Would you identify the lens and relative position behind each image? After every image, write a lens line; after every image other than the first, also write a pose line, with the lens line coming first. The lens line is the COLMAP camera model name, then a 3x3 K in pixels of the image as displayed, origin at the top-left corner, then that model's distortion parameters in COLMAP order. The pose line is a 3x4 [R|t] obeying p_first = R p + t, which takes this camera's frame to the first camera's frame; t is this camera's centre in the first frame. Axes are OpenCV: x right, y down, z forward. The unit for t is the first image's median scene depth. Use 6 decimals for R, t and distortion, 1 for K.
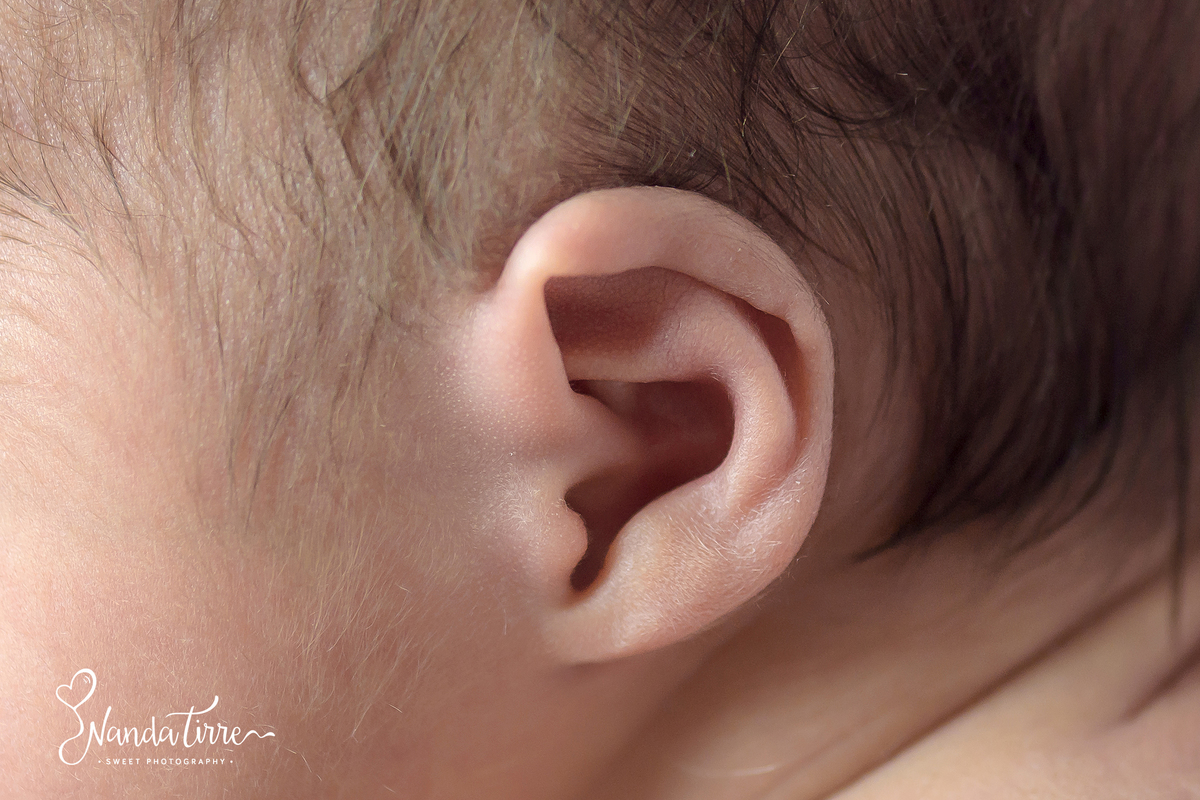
lens RADIAL K [[3814.6, 0, 600.6], [0, 3814.6, 399.2], [0, 0, 1]] dist [-0.663751, 0.000000]
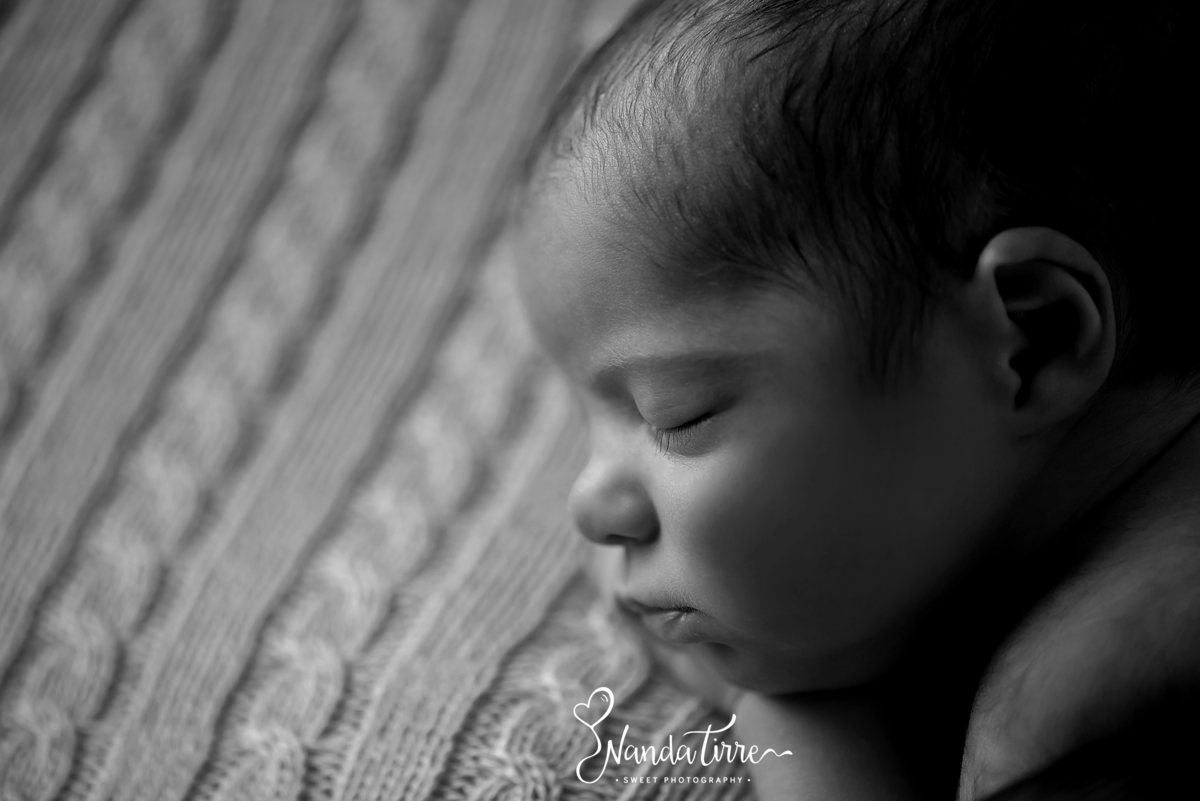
lens RADIAL K [[3814.6, 0, 600.0], [0, 3814.6, 400.7], [0, 0, 1]] dist [-0.663751, 0.000000]
pose [[0.973070, -0.163888, -0.162098, 0.113731], [0.170686, 0.984903, 0.028845, -0.060761], [0.154923, -0.055736, 0.986353, -1.325041]]
